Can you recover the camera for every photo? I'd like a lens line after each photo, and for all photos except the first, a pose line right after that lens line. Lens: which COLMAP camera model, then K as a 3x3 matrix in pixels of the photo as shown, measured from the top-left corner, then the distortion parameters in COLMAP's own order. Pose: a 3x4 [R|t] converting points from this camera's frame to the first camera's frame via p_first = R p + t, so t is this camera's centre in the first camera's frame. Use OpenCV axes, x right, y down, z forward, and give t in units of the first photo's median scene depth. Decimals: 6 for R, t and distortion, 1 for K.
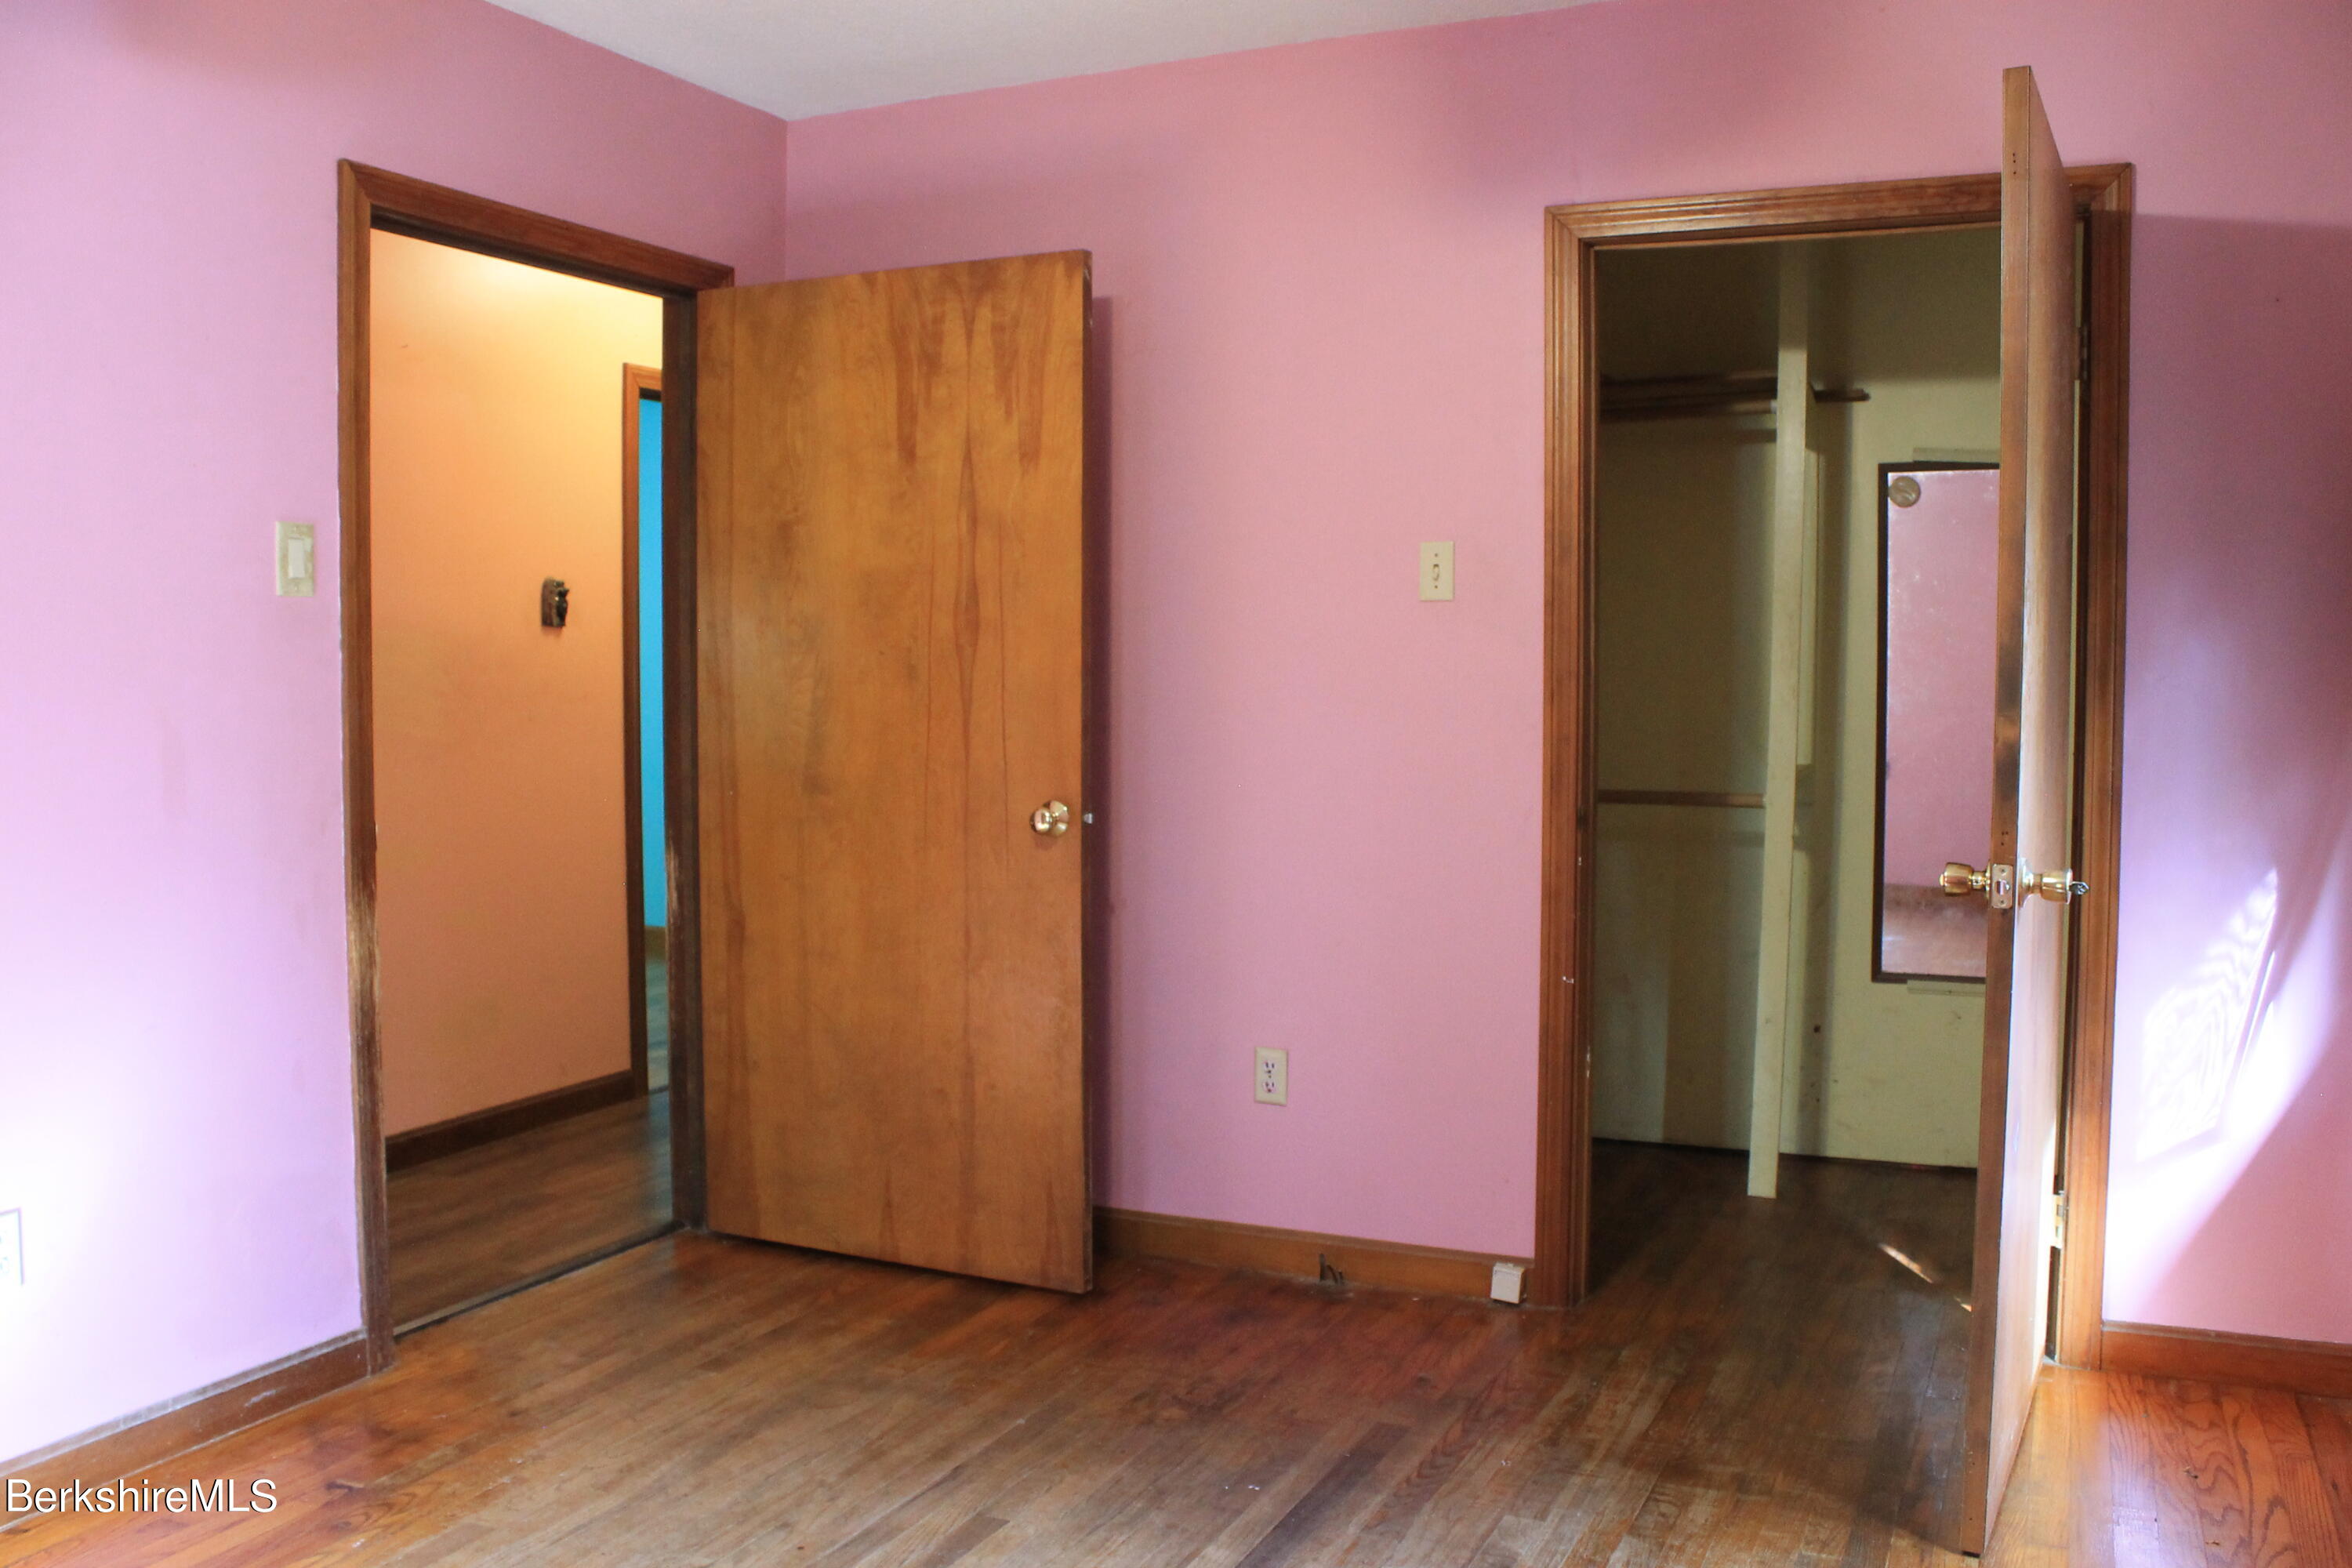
lens RADIAL K [[1977.8, 0, 1188.9], [0, 1977.8, 776.5], [0, 0, 1]] dist [-0.160642, 0.131465]
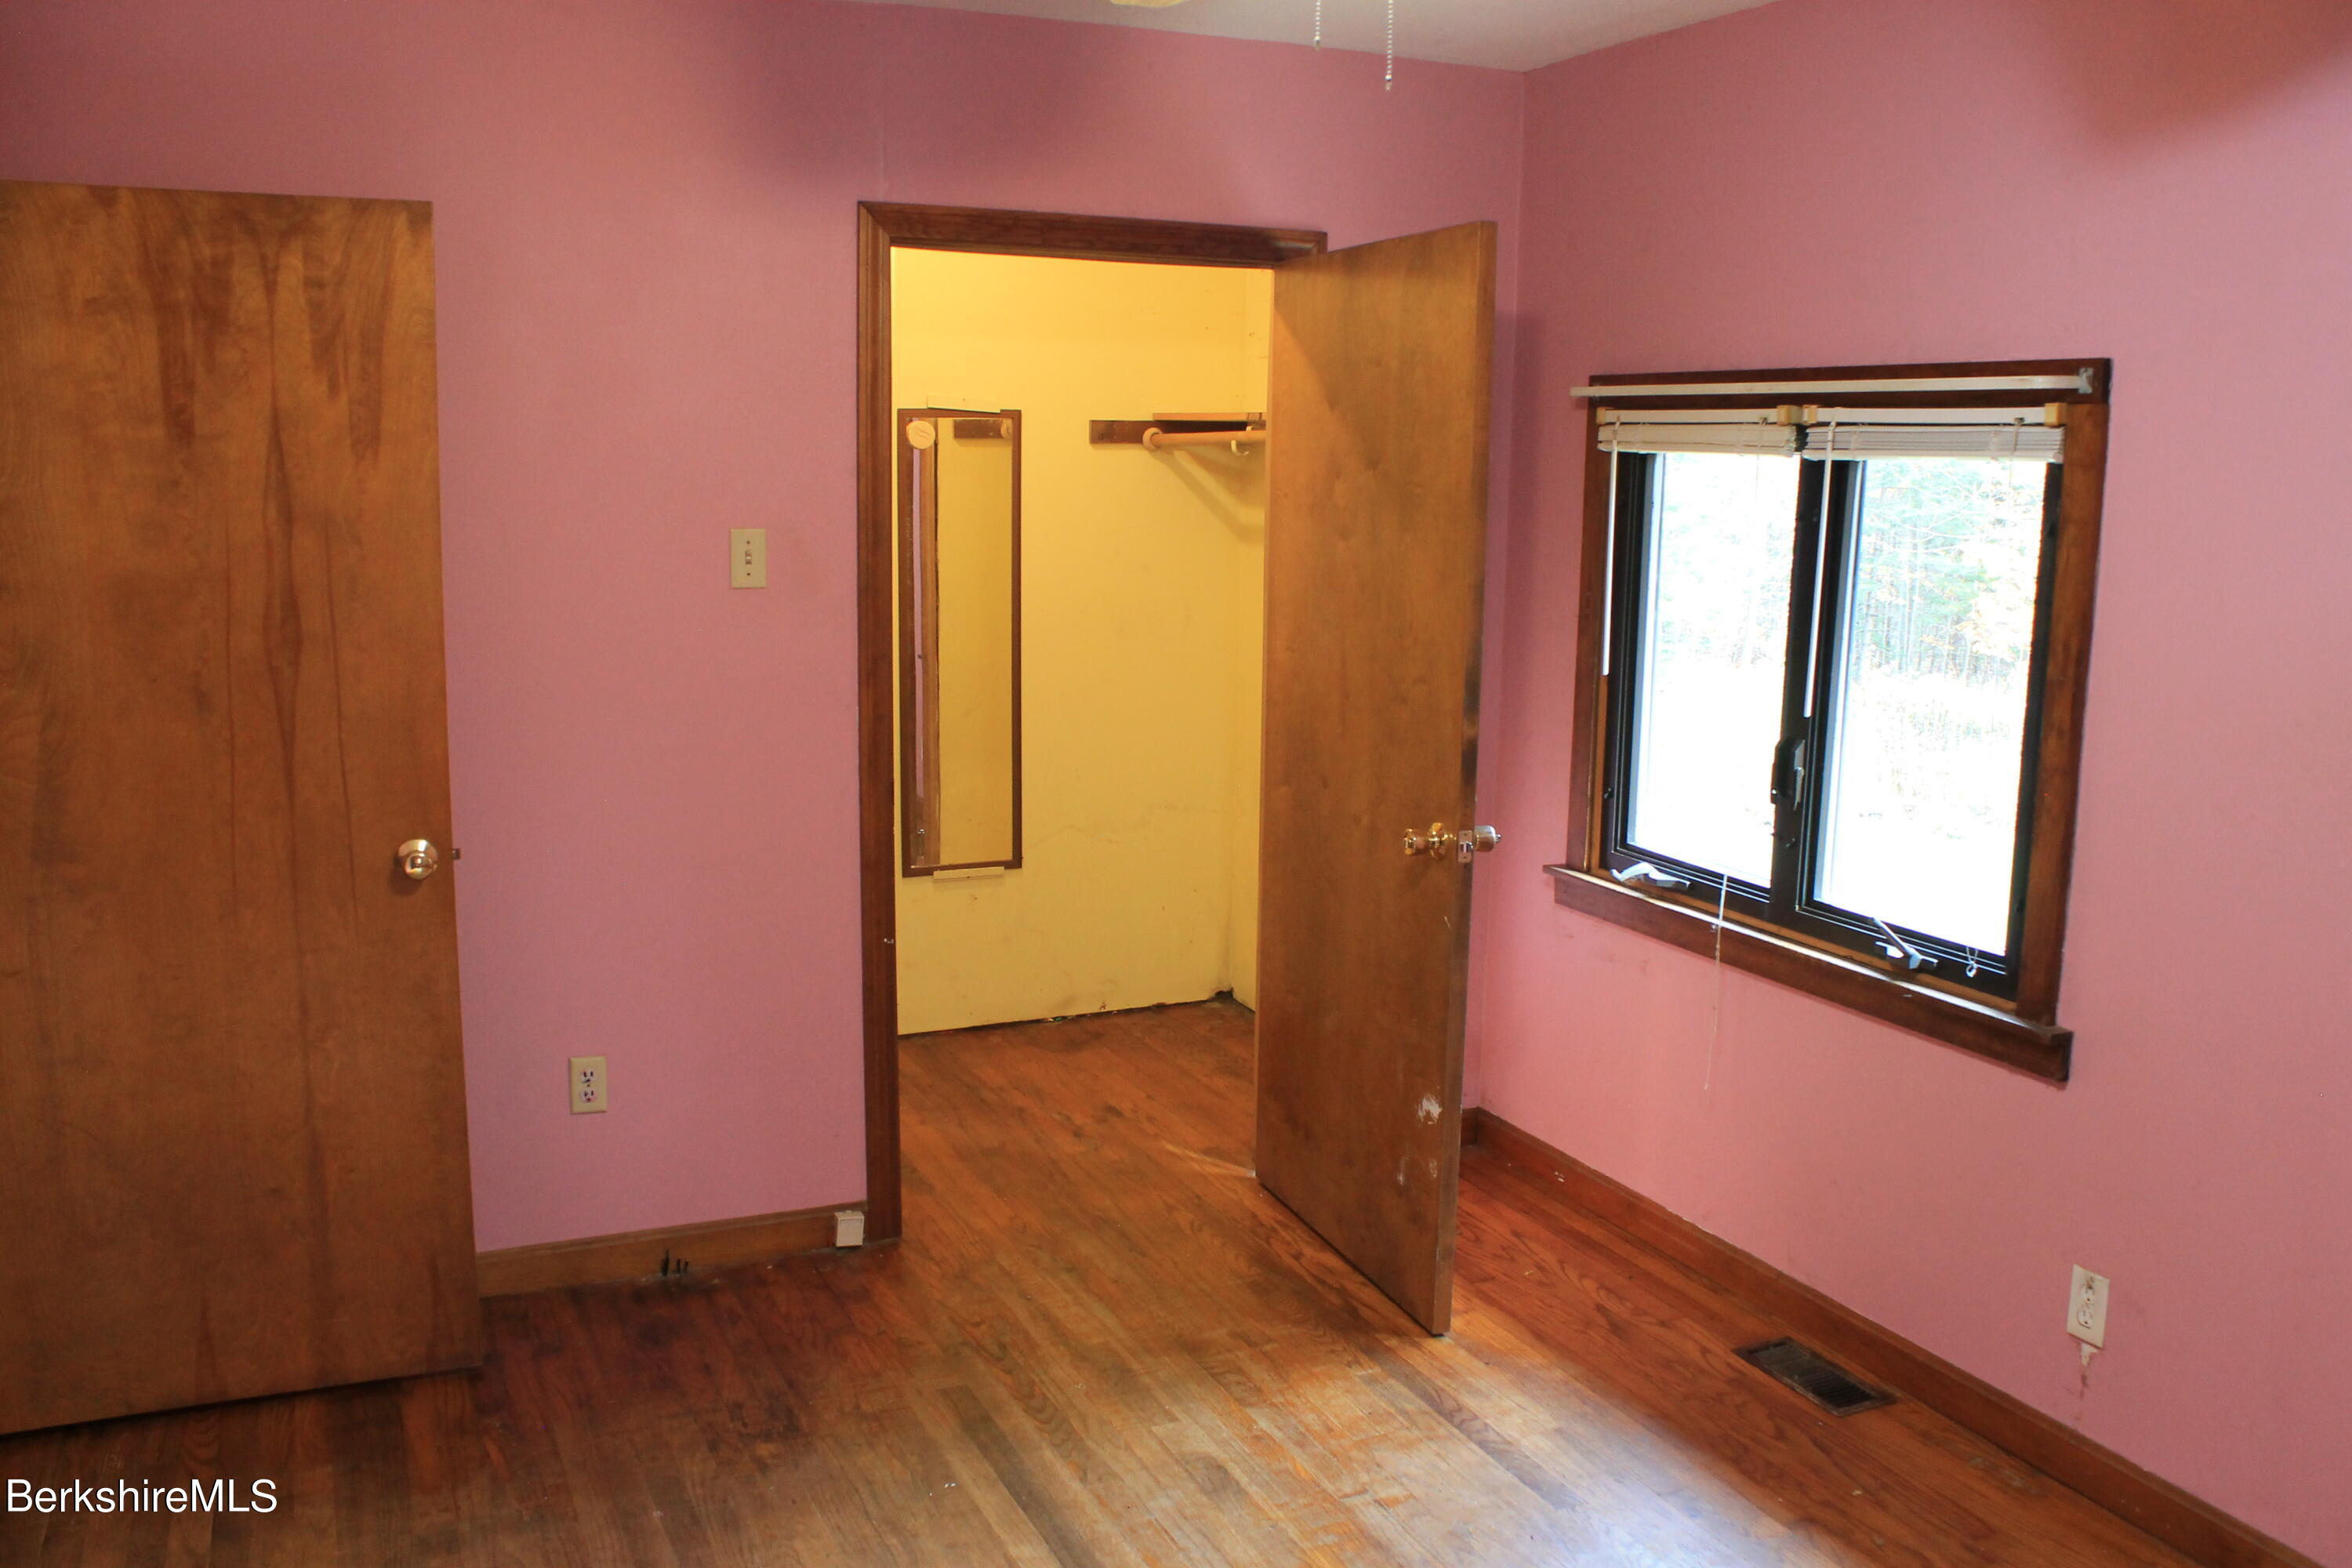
lens RADIAL K [[1977.8, 0, 1186.8], [0, 1977.8, 788.8], [0, 0, 1]] dist [-0.160642, 0.131465]
pose [[0.647215, -0.119073, 0.752950, -0.482510], [0.026876, 0.990676, 0.133565, -0.113453], [-0.761833, -0.066209, 0.644381, 0.184064]]
